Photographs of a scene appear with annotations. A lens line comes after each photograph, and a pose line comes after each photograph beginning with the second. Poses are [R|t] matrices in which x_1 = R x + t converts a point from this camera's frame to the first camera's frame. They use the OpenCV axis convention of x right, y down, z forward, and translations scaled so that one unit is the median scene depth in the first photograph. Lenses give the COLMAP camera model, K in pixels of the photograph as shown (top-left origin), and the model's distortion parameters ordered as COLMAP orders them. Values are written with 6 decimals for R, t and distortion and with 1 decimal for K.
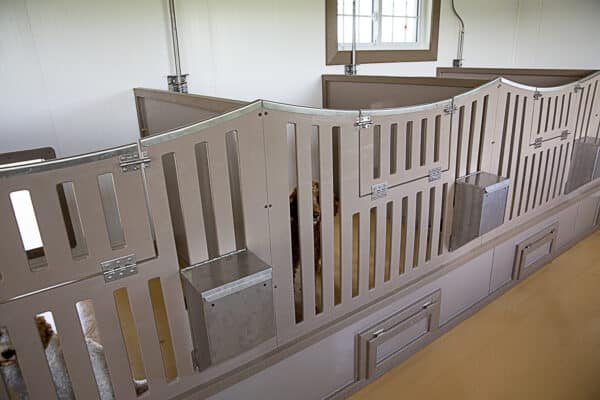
lens RADIAL K [[409.0, 0, 300.6], [0, 409.0, 198.4], [0, 0, 1]] dist [-0.064110, -0.001673]
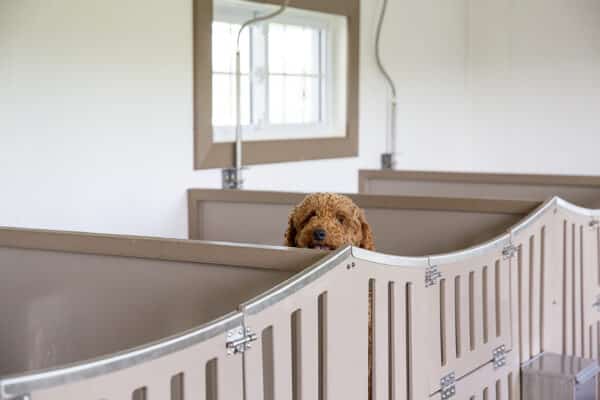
lens RADIAL K [[1203.9, 0, 300.3], [0, 1203.9, 200.8], [0, 0, 1]] dist [0.406071, 0.000000]
pose [[0.887666, -0.005884, 0.460451, -0.496787], [0.123145, 0.966534, -0.225050, 0.057189], [-0.443717, 0.256471, 0.858684, -0.315550]]
